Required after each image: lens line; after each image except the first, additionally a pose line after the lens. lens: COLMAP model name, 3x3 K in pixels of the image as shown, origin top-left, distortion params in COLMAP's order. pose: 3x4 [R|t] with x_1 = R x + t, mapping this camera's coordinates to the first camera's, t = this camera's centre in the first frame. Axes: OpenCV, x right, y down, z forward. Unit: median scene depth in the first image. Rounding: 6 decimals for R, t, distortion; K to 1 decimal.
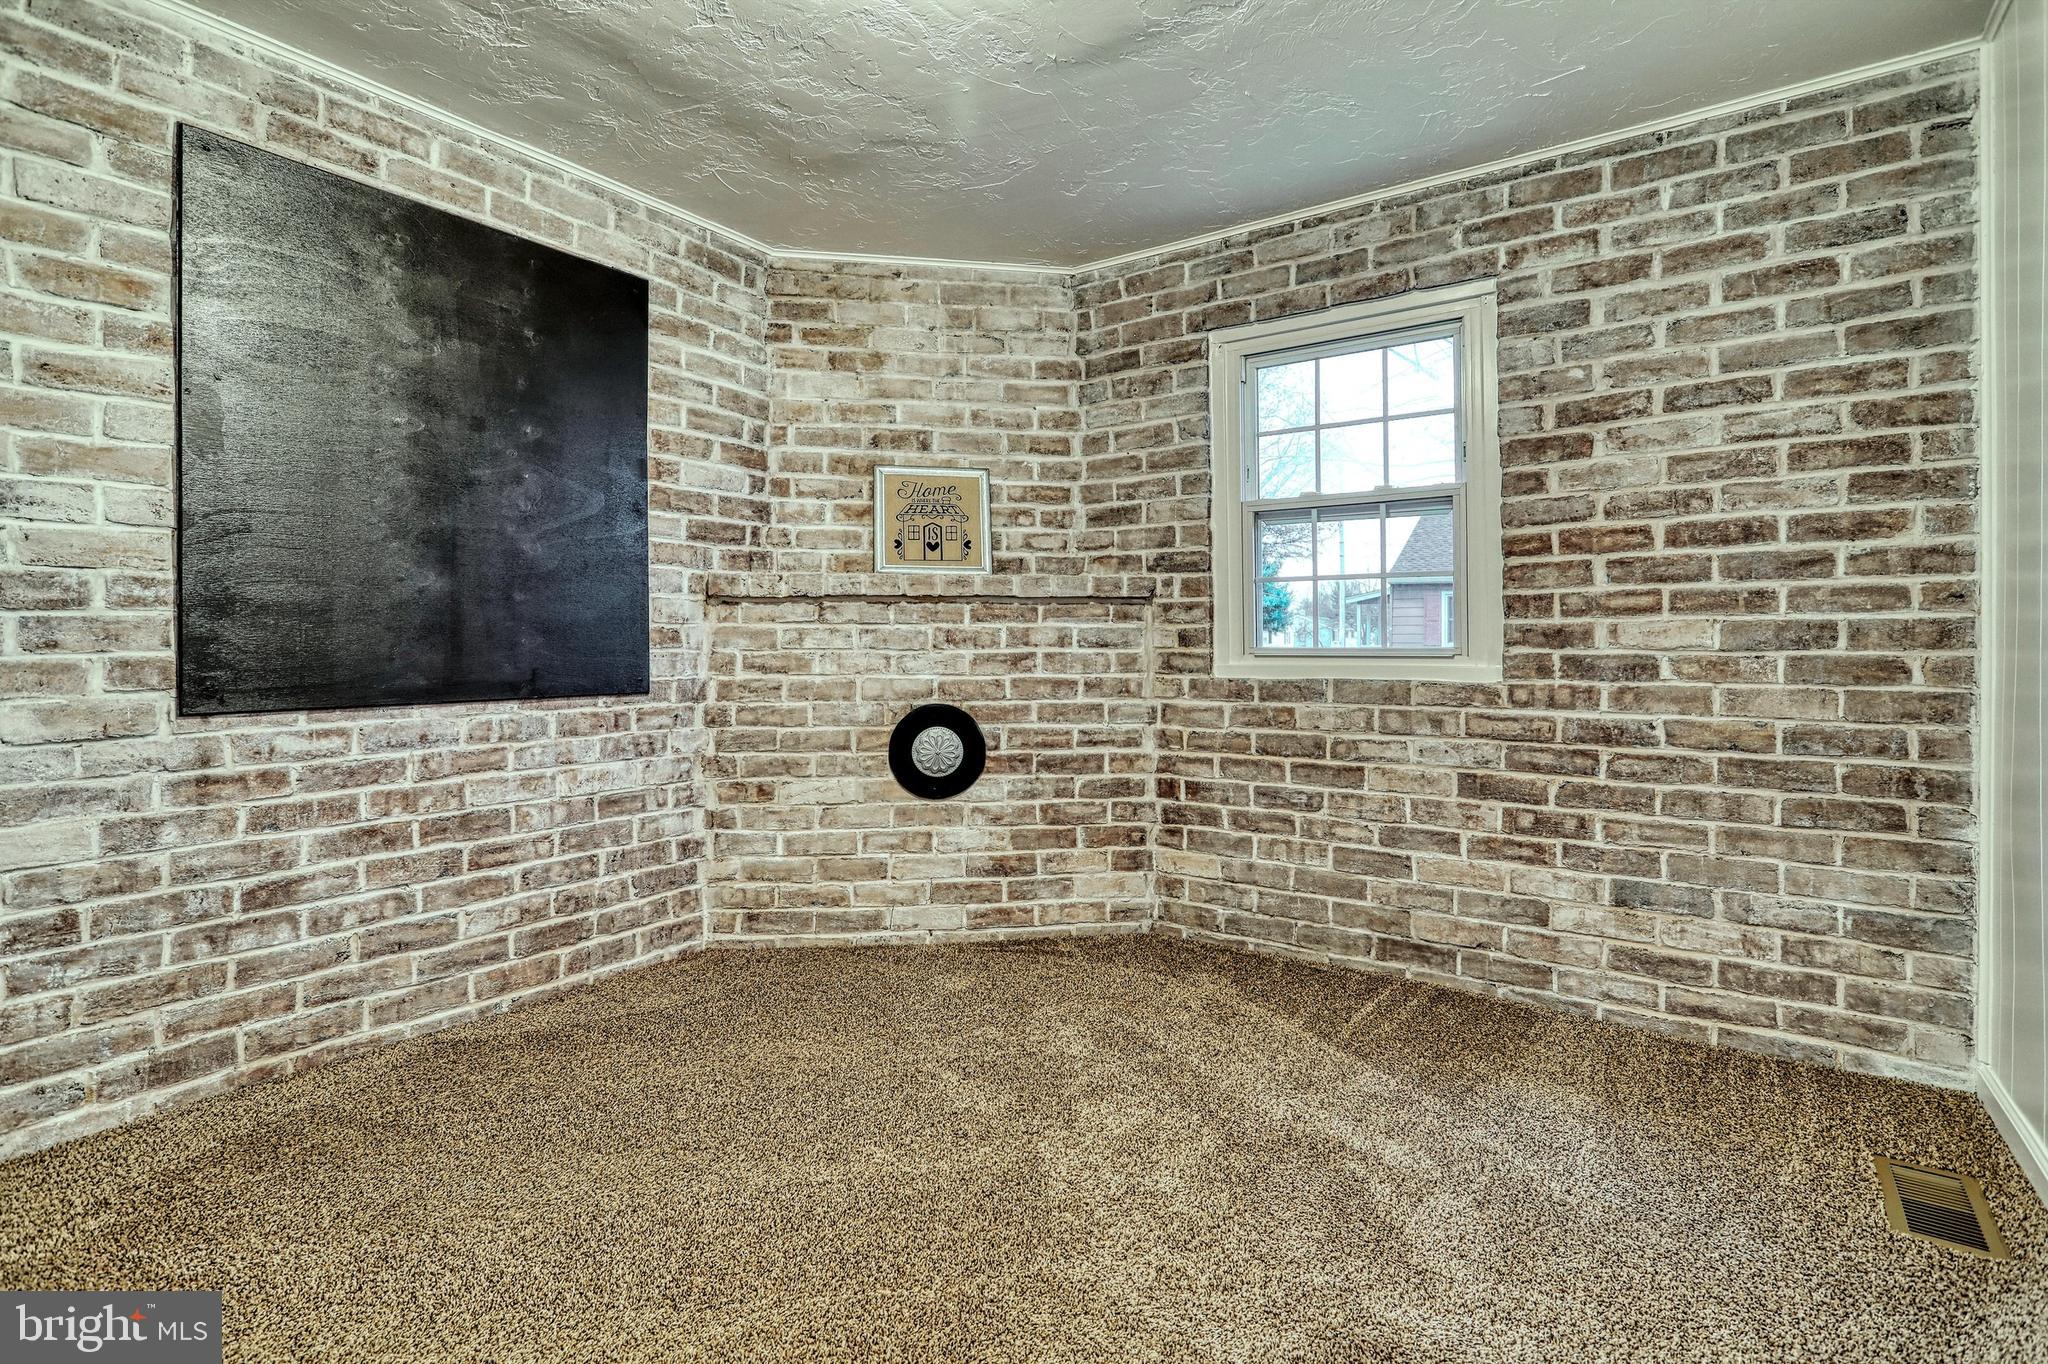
lens RADIAL K [[981.6, 0, 1024.3], [0, 981.6, 662.2], [0, 0, 1]] dist [0.000929, 0.000317]
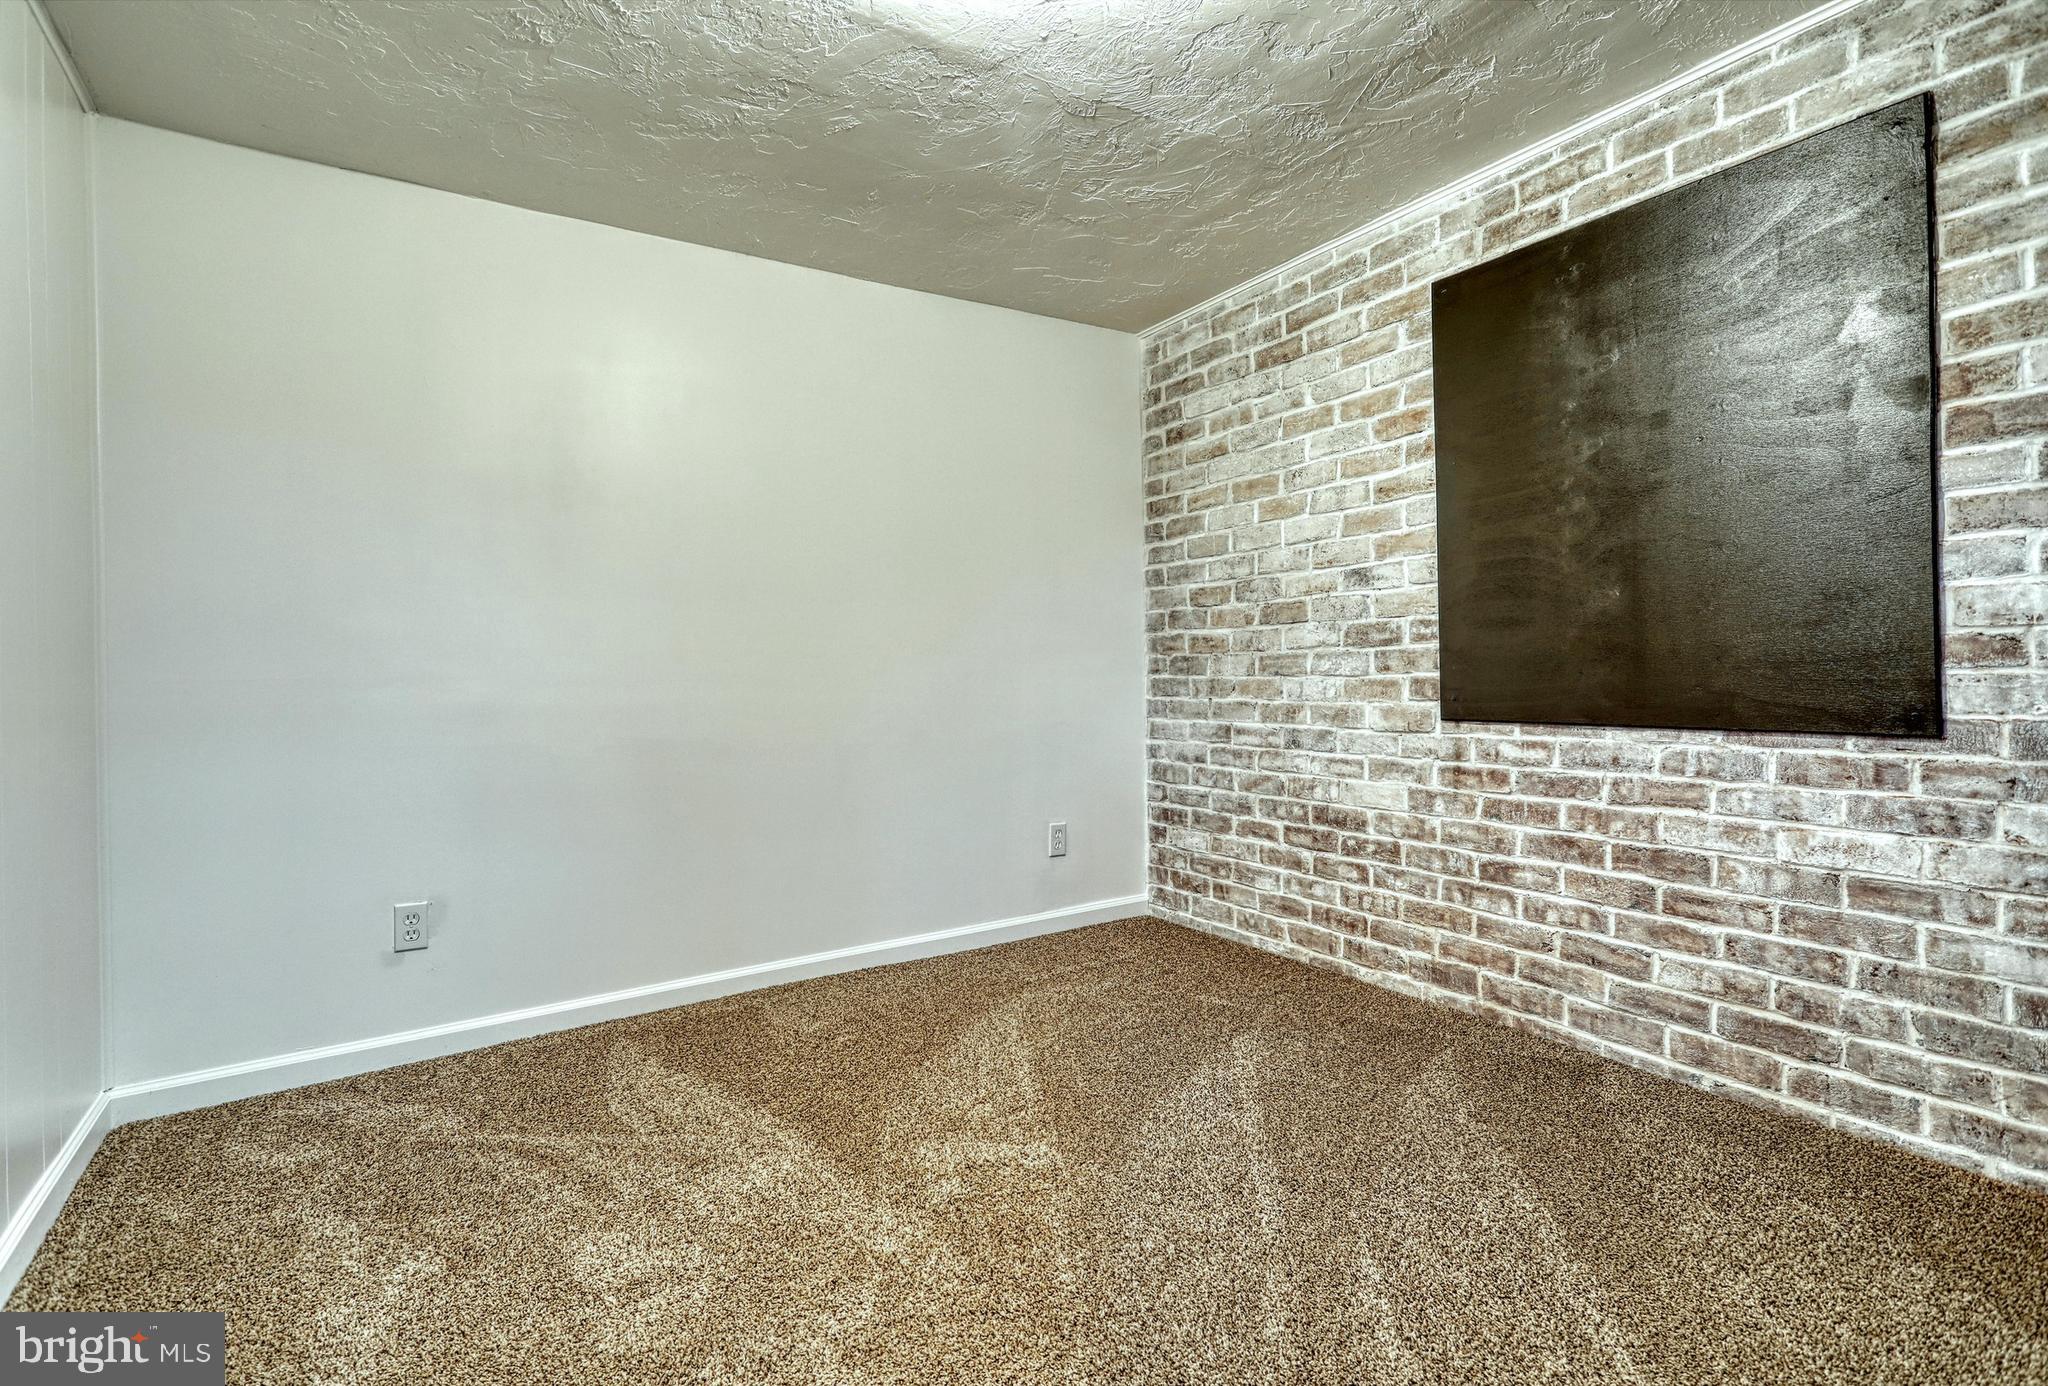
lens RADIAL K [[981.6, 0, 1023.5], [0, 981.6, 689.6], [0, 0, 1]] dist [0.000929, 0.000317]
pose [[-0.374497, 0.029142, -0.926770, 0.515263], [0.003382, 0.999542, 0.030063, -0.025385], [0.927222, 0.008124, -0.374424, 0.815268]]
